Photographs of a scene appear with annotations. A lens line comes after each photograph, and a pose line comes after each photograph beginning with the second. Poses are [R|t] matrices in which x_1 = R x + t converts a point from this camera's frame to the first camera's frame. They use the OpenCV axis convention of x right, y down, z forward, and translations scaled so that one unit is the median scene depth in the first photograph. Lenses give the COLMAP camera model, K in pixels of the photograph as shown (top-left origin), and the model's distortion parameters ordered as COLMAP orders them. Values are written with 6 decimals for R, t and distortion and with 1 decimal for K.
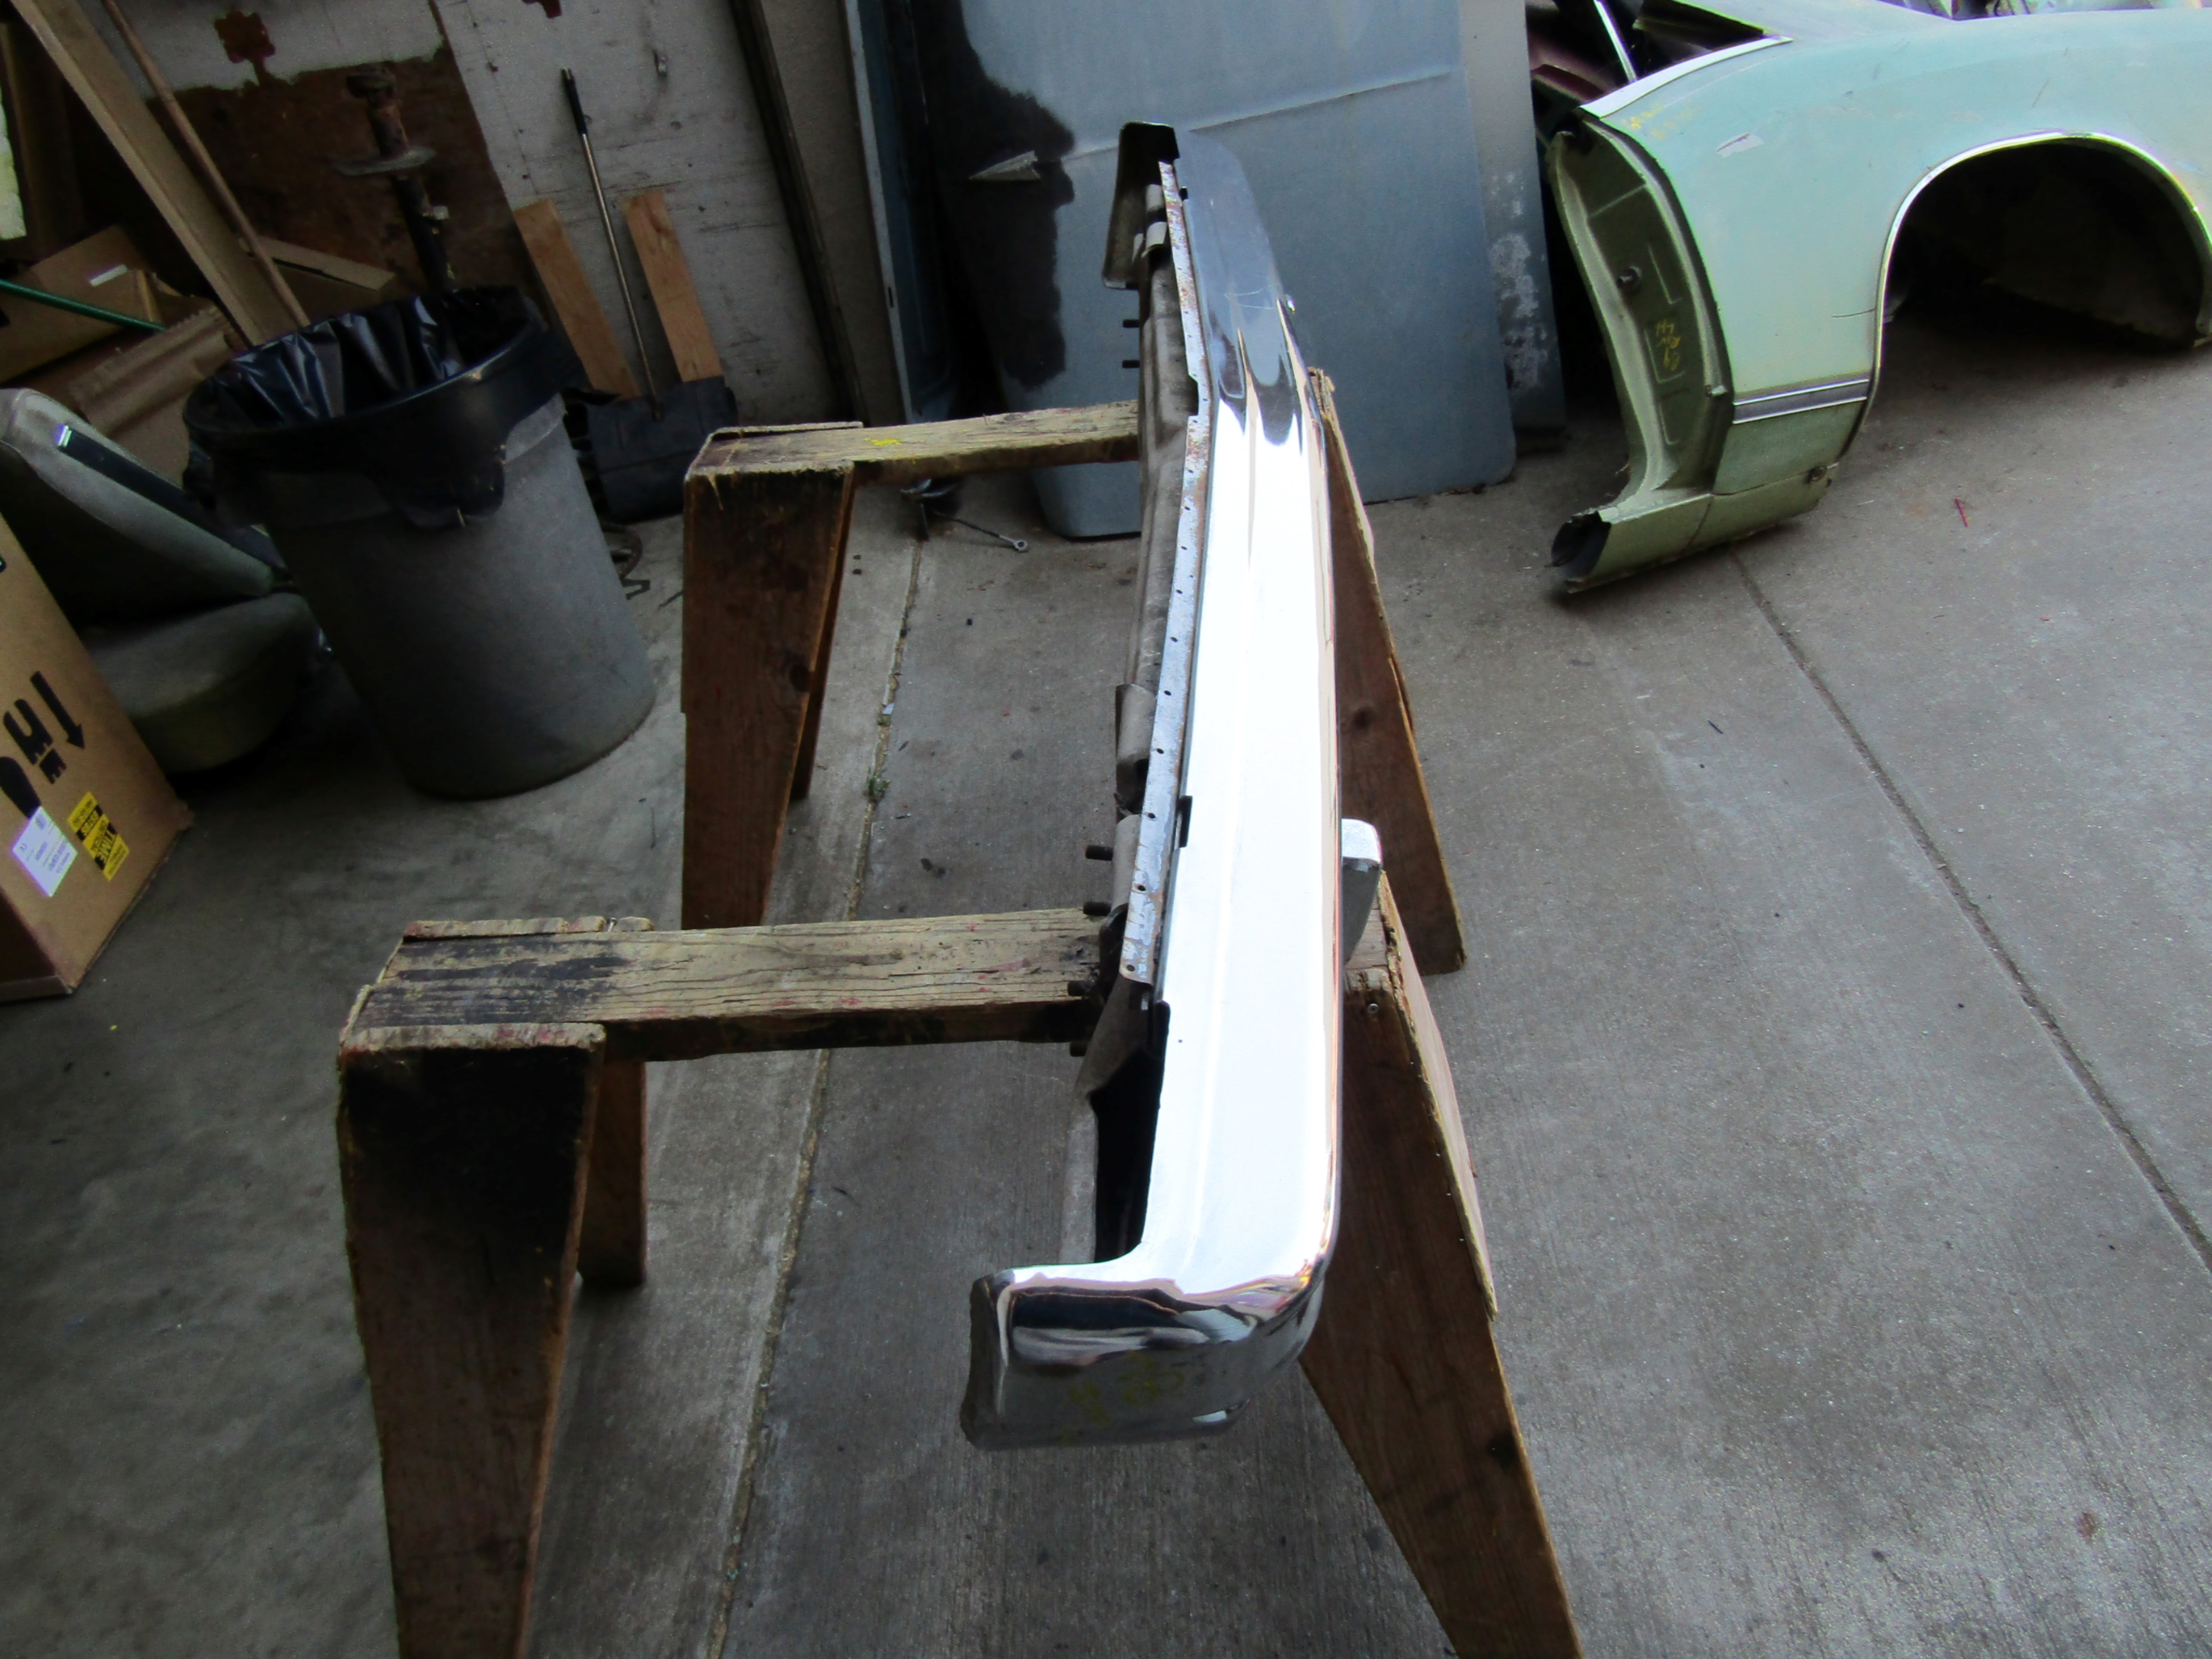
lens RADIAL K [[1574.8, 0, 1104.7], [0, 1574.8, 826.0], [0, 0, 1]] dist [-0.006523, -0.001738]
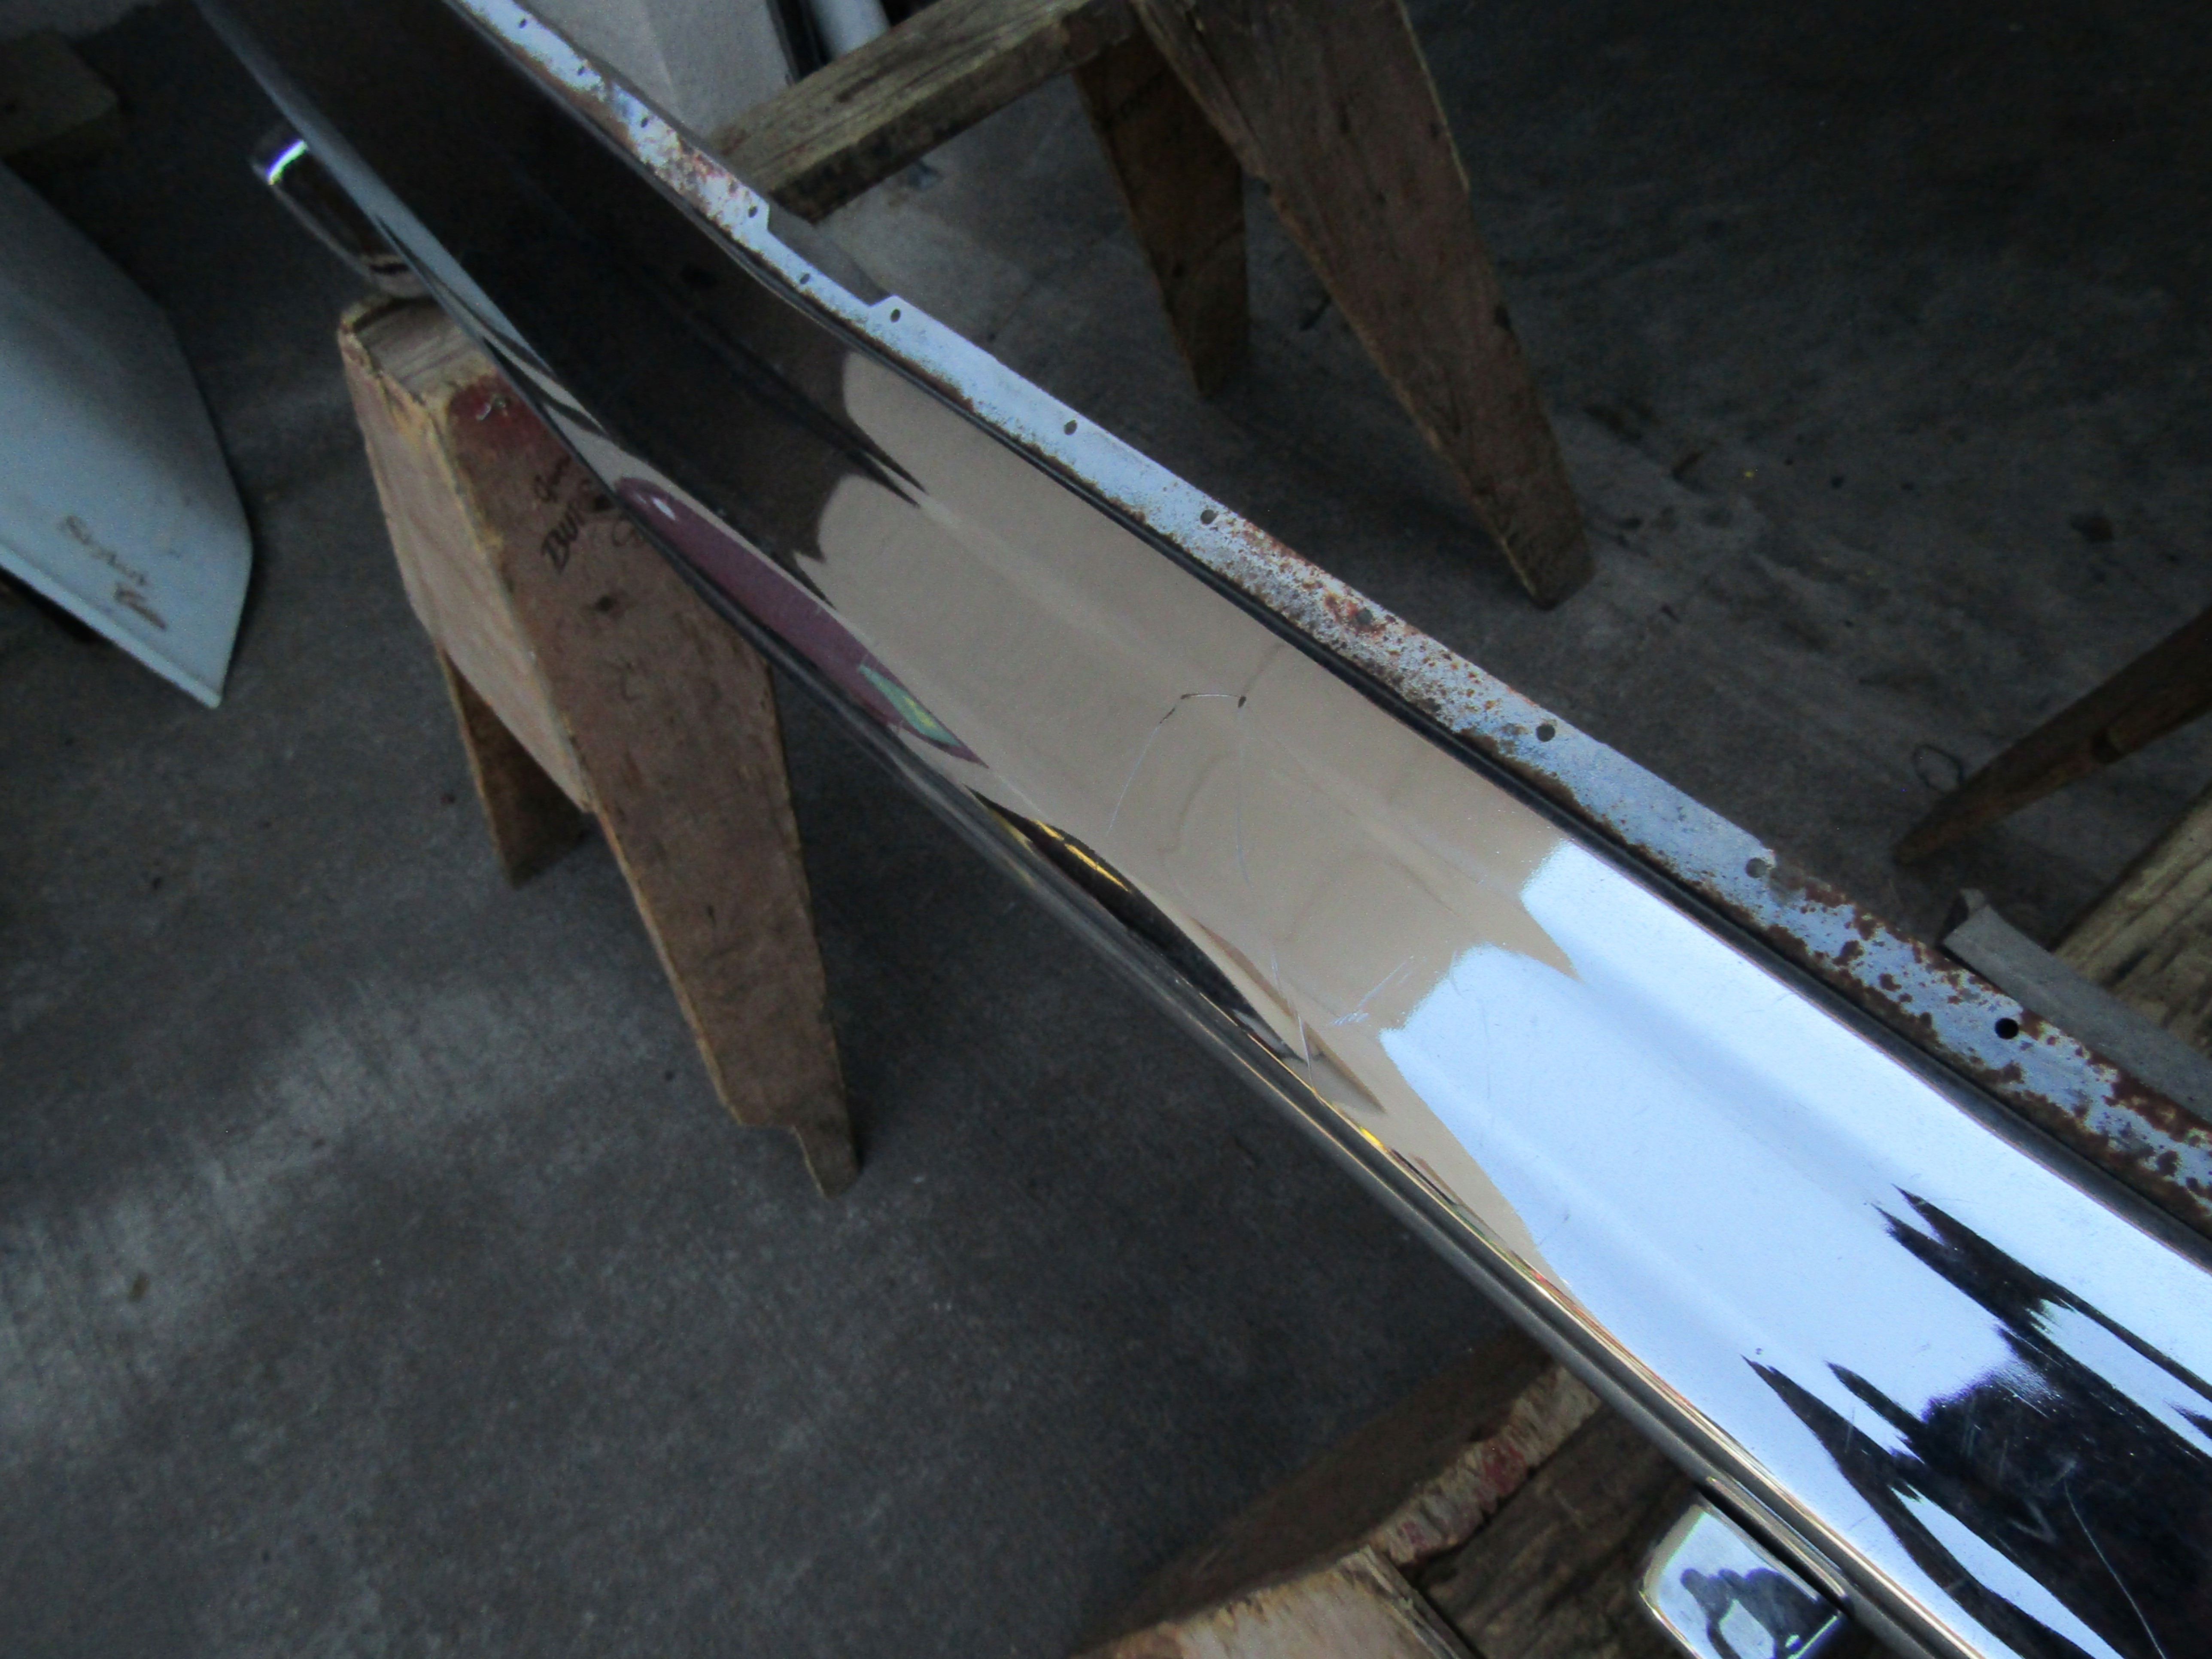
lens RADIAL K [[1574.8, 0, 1109.6], [0, 1574.8, 835.2], [0, 0, 1]] dist [-0.006523, -0.001738]
pose [[-0.712107, 0.674802, -0.193765, 0.128534], [-0.213989, 0.054241, 0.975329, -0.475542], [0.668664, 0.736003, 0.105775, 0.764743]]
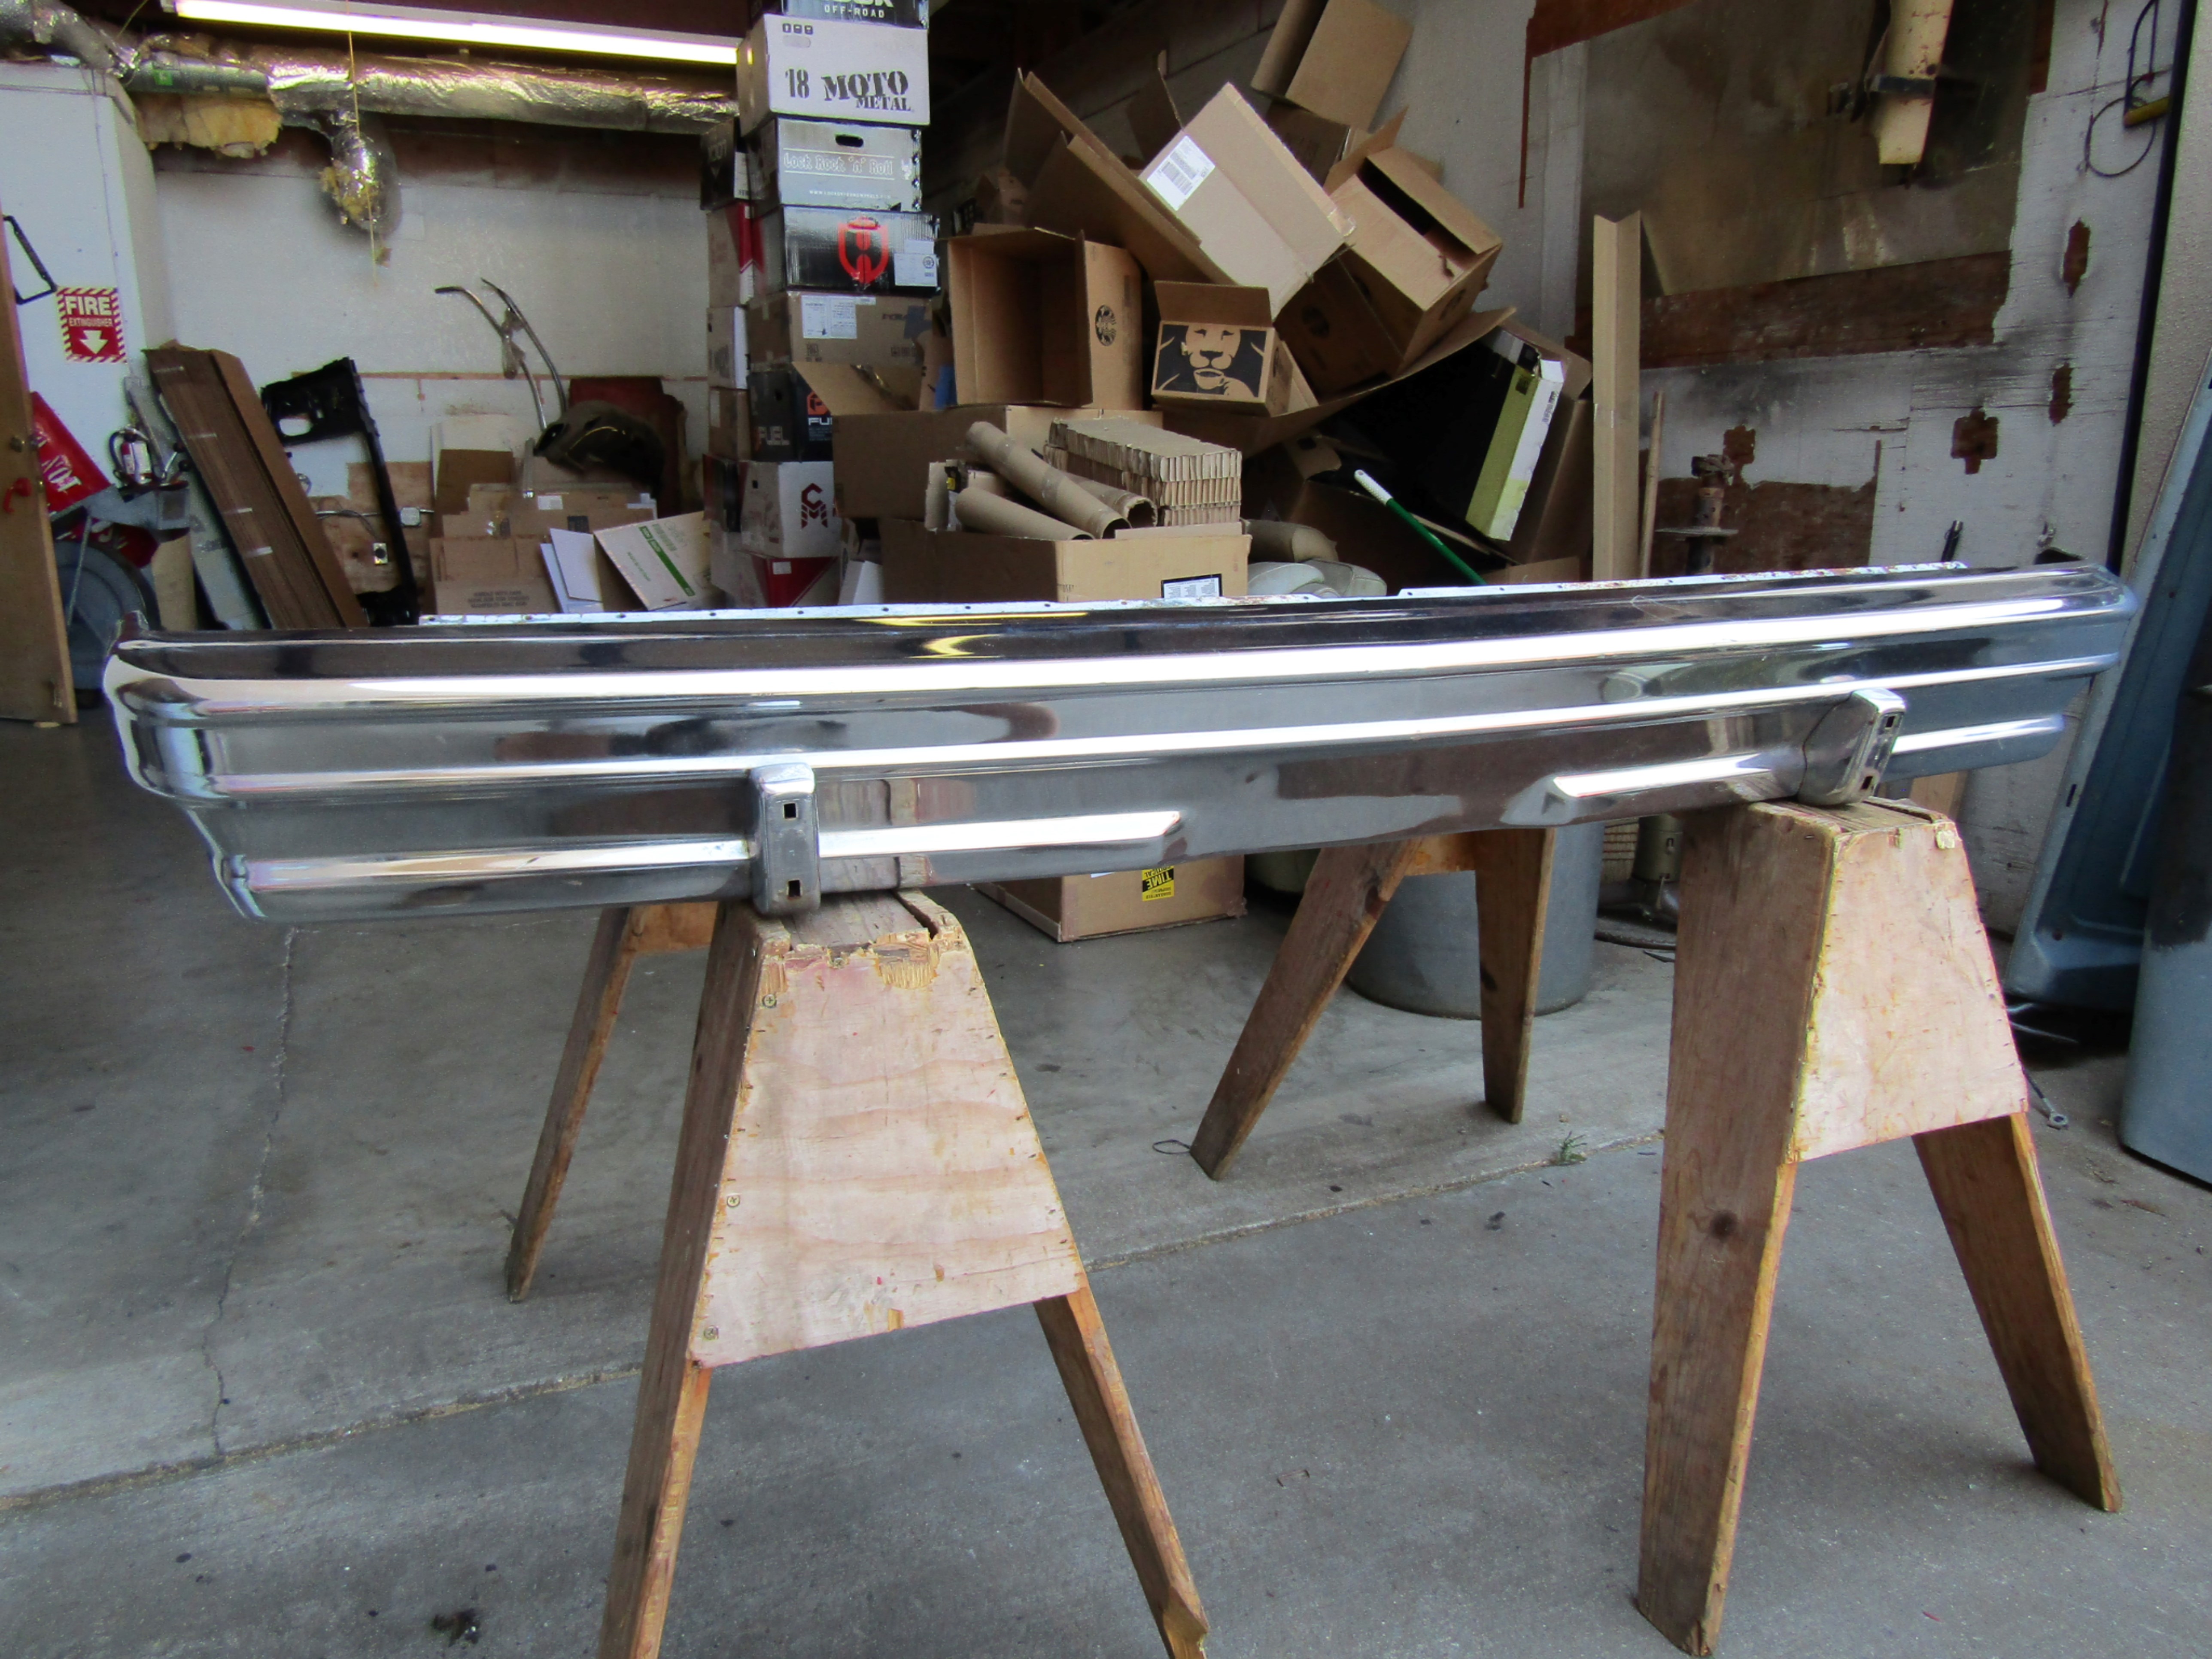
lens RADIAL K [[1574.8, 0, 1106.0], [0, 1574.8, 823.3], [0, 0, 1]] dist [-0.006523, -0.001738]
pose [[0.392064, 0.345248, -0.852696, 0.594781], [-0.602879, 0.796545, 0.045313, -0.074464], [0.694855, 0.496307, 0.520439, 0.309450]]
